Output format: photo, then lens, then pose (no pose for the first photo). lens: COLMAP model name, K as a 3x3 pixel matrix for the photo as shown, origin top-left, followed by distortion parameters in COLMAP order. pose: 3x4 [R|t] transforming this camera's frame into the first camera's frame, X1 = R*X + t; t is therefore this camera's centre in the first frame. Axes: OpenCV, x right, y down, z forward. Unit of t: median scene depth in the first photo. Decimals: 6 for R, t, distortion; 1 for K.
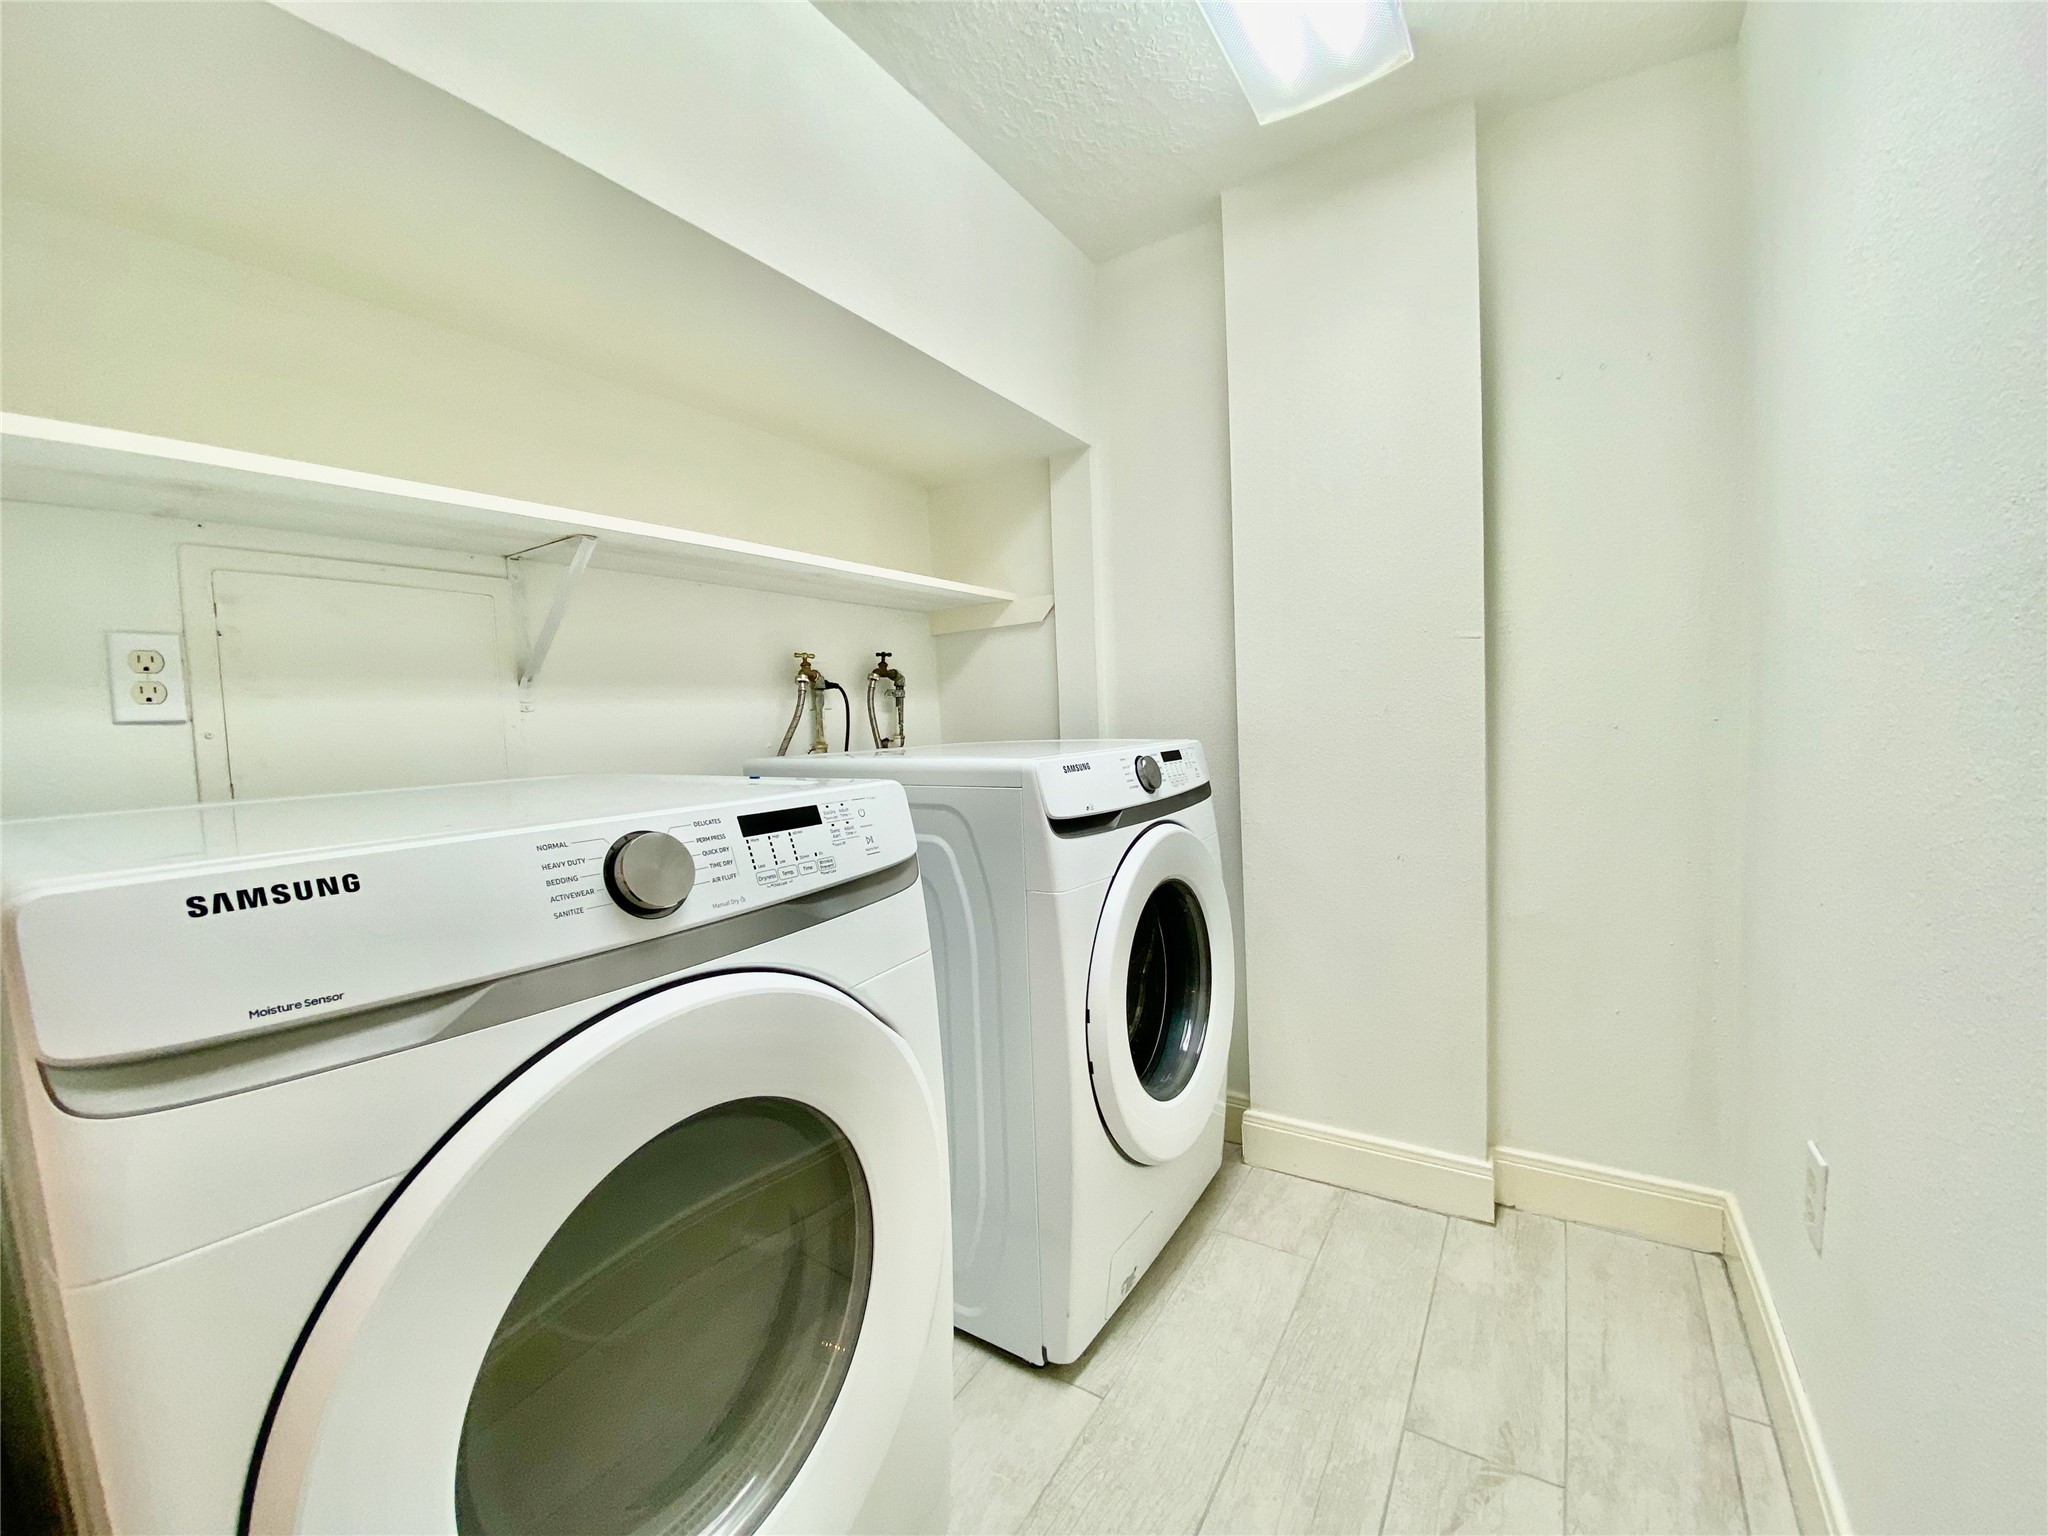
lens RADIAL K [[824.1, 0, 1030.0], [0, 824.1, 769.0], [0, 0, 1]] dist [0.021435, -0.019978]
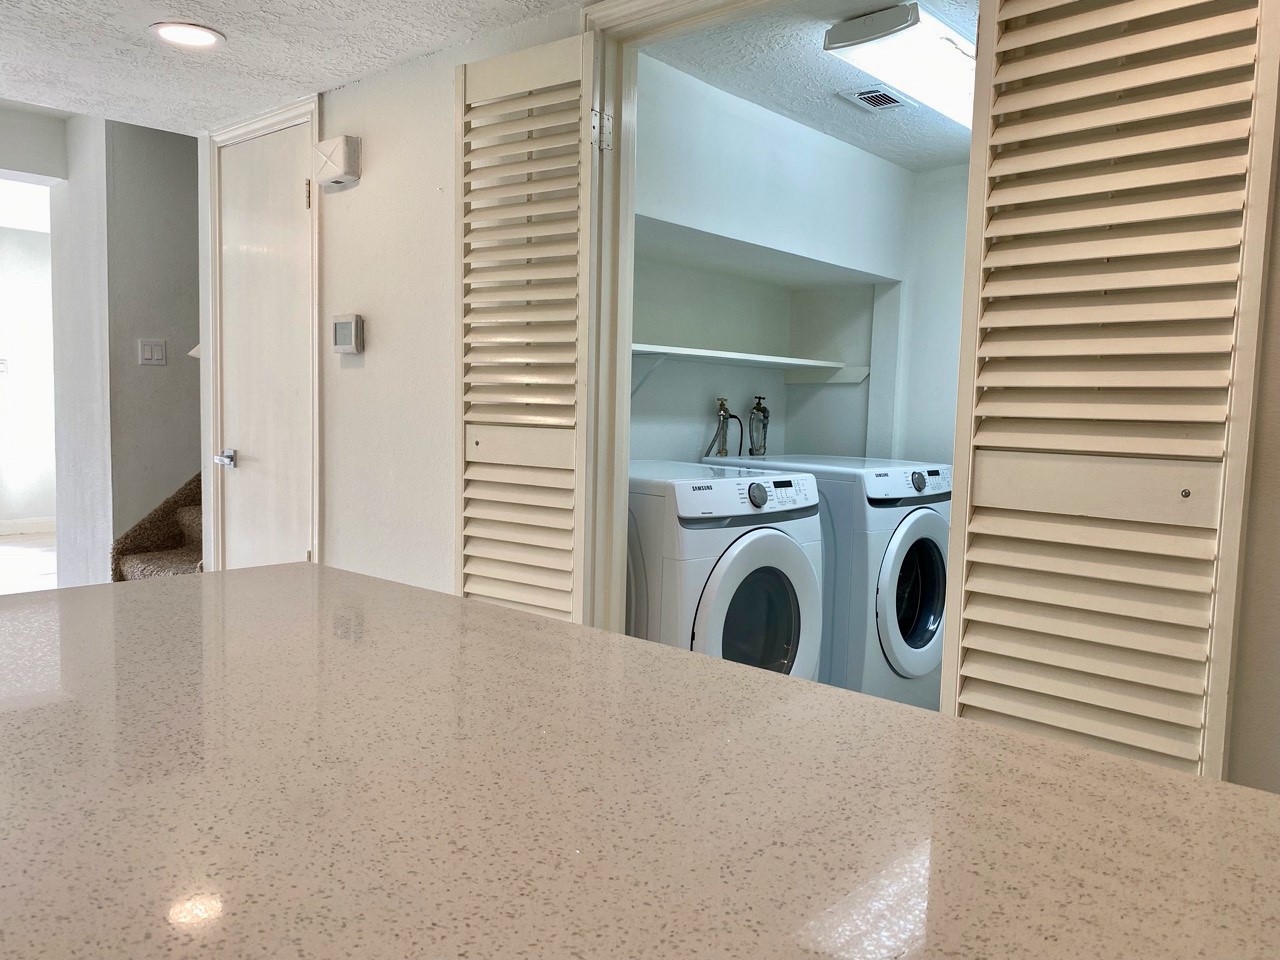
lens RADIAL K [[970.3, 0, 640.0], [0, 970.3, 480.0], [0, 0, 1]] dist [0.053395, -0.003223]
pose [[0.984682, 0.079200, -0.155335, -0.124441], [-0.077791, 0.996855, 0.015136, 0.016074], [0.156045, -0.002820, 0.987746, -1.171720]]
